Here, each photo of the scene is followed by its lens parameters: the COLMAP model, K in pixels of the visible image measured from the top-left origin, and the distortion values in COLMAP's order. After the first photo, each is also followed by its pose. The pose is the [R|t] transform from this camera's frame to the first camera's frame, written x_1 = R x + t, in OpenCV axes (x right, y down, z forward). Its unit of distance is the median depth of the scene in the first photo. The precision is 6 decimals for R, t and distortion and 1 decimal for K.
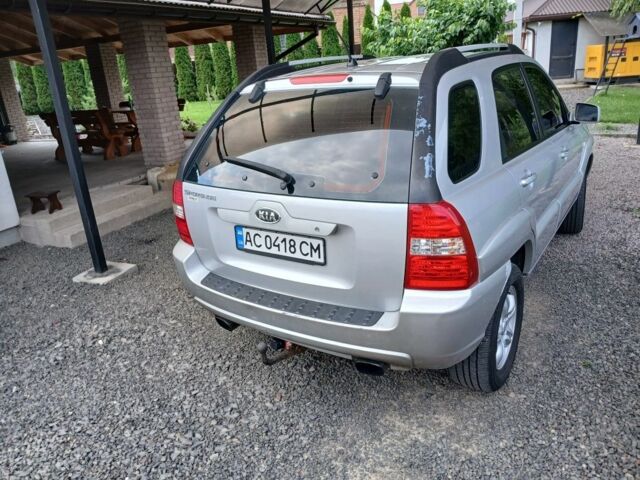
lens RADIAL K [[502.7, 0, 318.0], [0, 502.7, 240.1], [0, 0, 1]] dist [-0.003328, -0.022907]
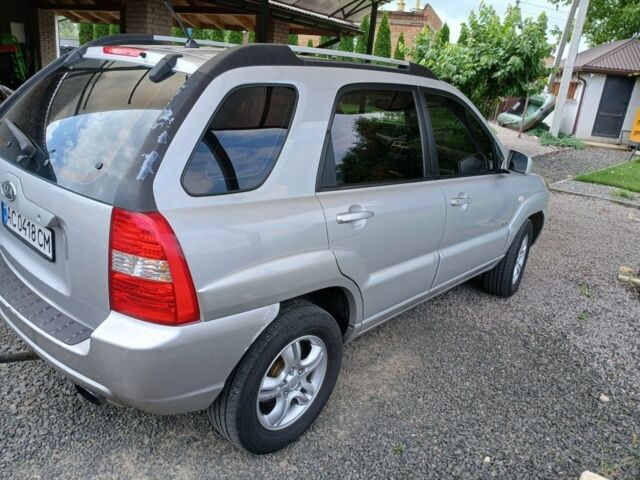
lens RADIAL K [[502.7, 0, 322.0], [0, 502.7, 240.6], [0, 0, 1]] dist [-0.003328, -0.022907]
pose [[0.975115, 0.209587, -0.072281, 0.122386], [-0.210773, 0.977493, -0.009104, -0.017445], [0.068746, 0.024112, 0.997343, 0.045531]]
